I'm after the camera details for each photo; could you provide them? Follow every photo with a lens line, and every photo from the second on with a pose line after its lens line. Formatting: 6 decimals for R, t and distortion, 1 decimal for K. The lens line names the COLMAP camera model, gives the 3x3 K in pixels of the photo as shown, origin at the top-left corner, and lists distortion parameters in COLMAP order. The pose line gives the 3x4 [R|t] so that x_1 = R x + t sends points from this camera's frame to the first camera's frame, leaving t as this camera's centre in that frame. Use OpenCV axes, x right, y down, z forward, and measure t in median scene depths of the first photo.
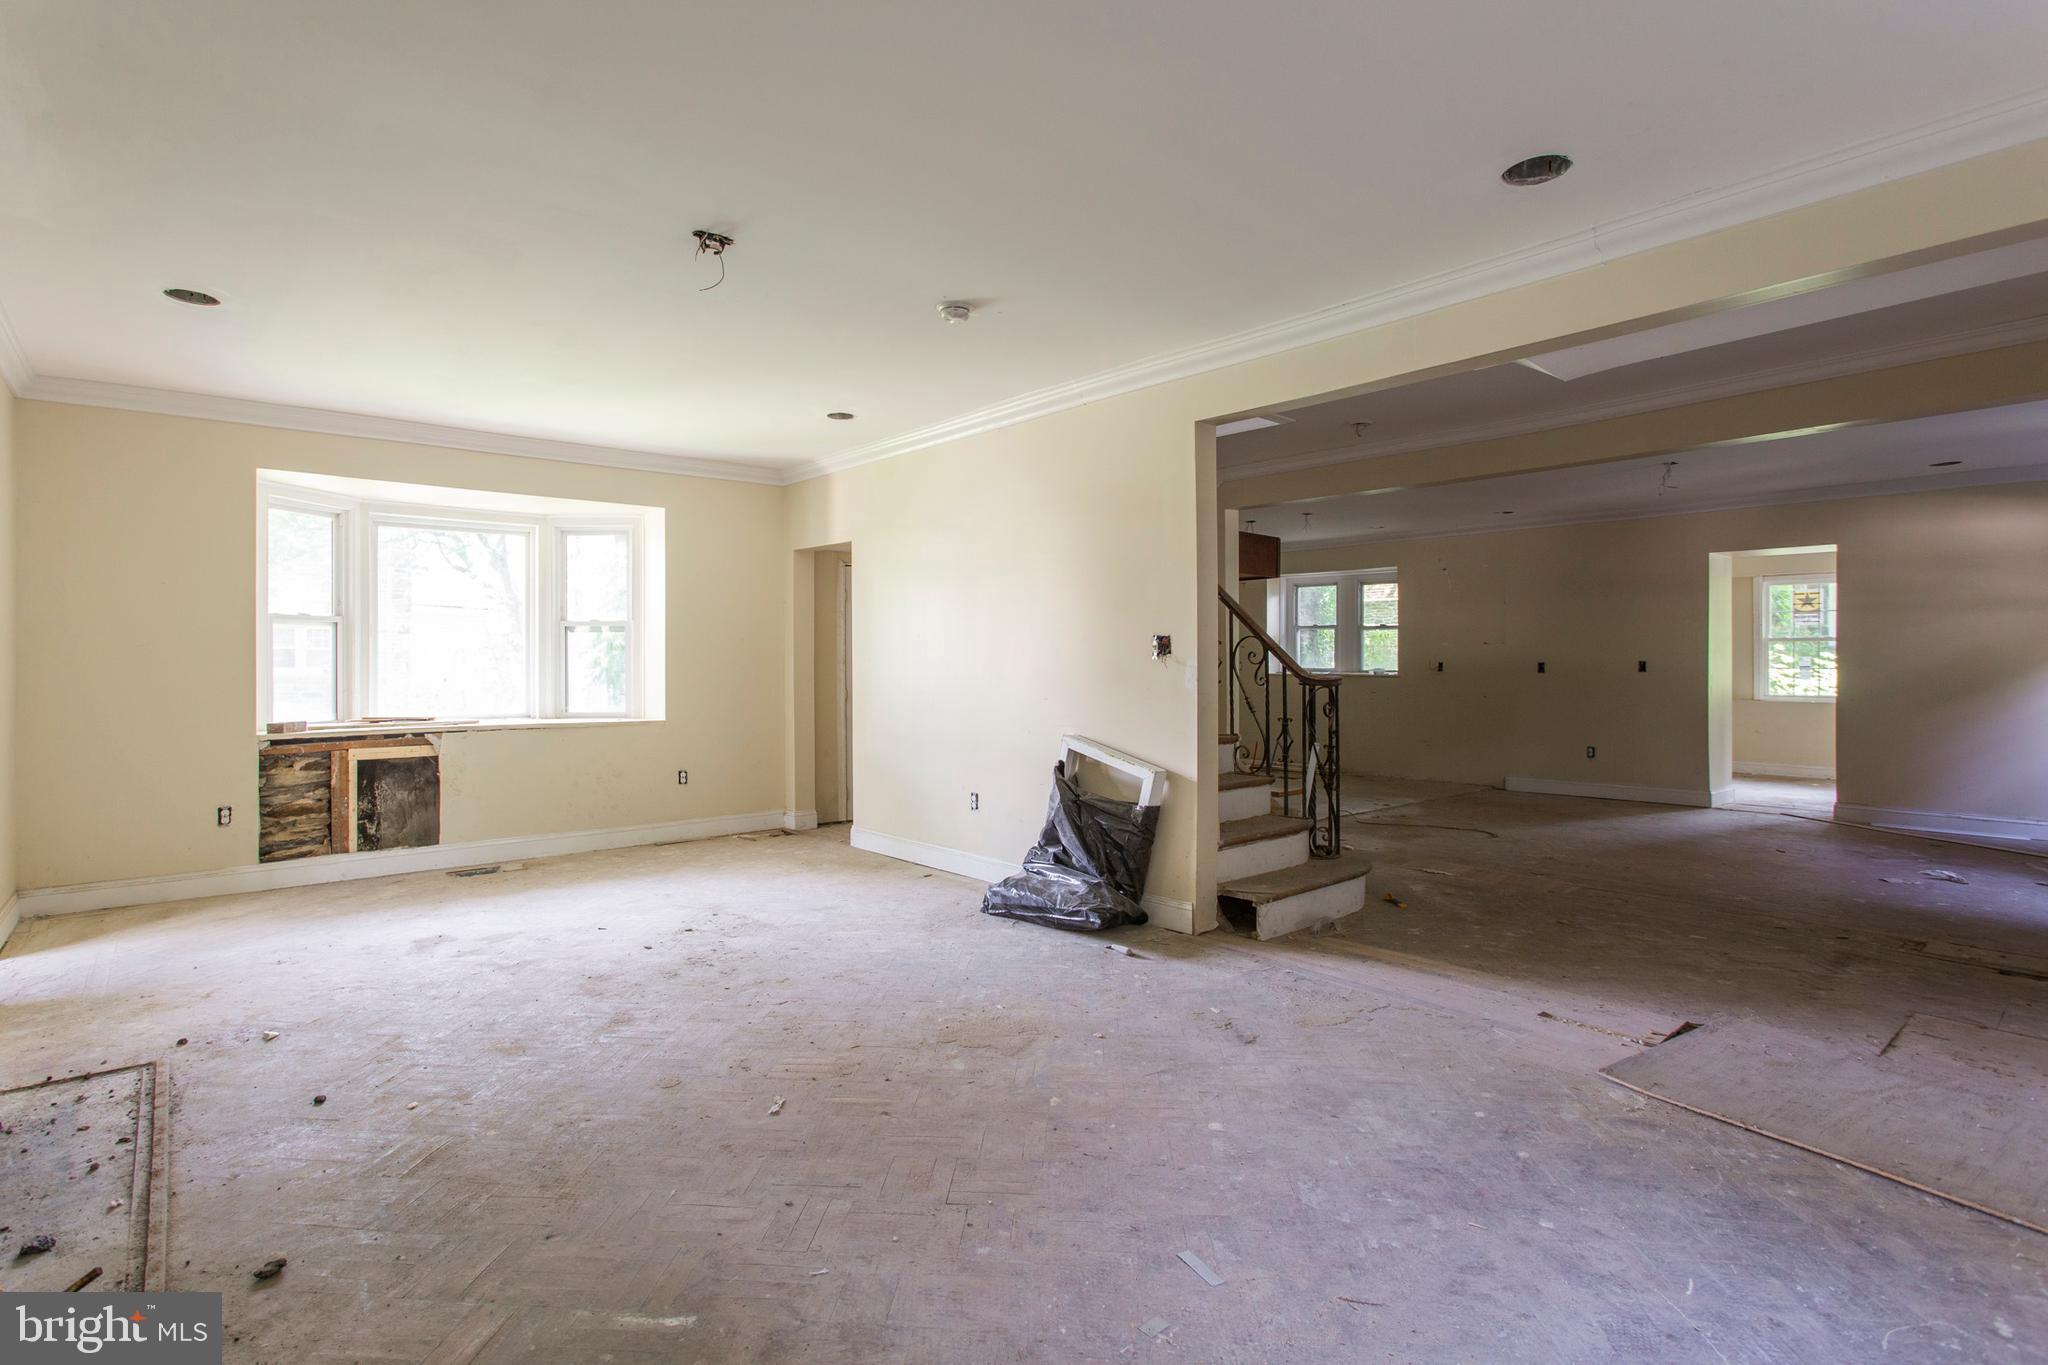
lens RADIAL K [[1004.4, 0, 1016.6], [0, 1004.4, 662.7], [0, 0, 1]] dist [-0.019403, 0.009250]
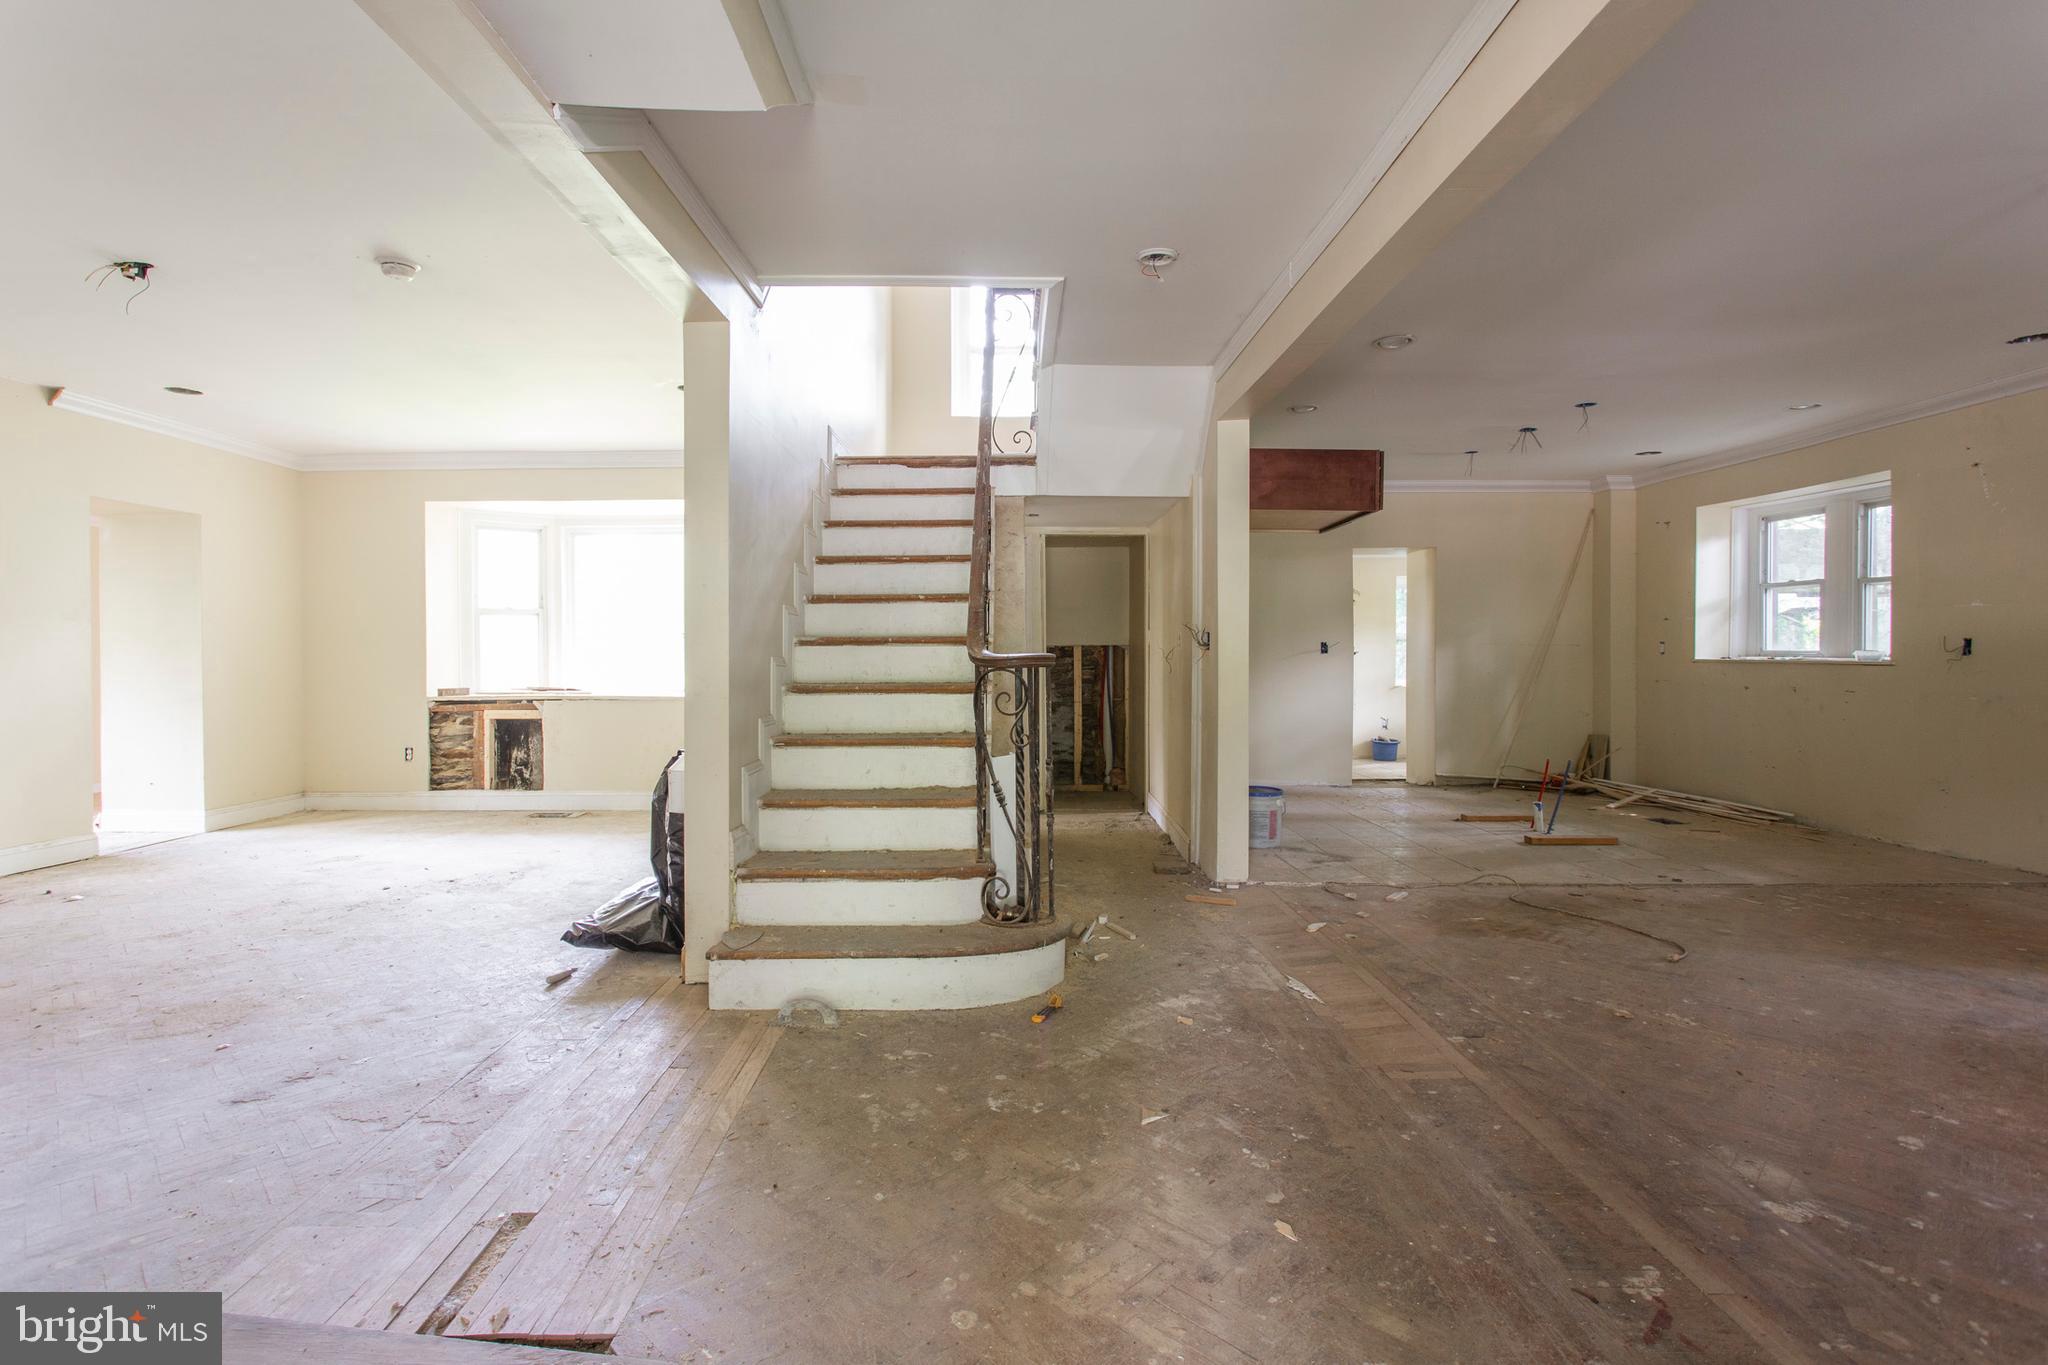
lens RADIAL K [[1004.4, 0, 1016.5], [0, 1004.4, 655.8], [0, 0, 1]] dist [-0.019403, 0.009250]
pose [[0.759558, 0.001907, -0.650436, 0.719238], [0.001686, 0.999987, 0.004902, 0.010685], [0.650437, -0.004820, 0.759545, 0.469206]]
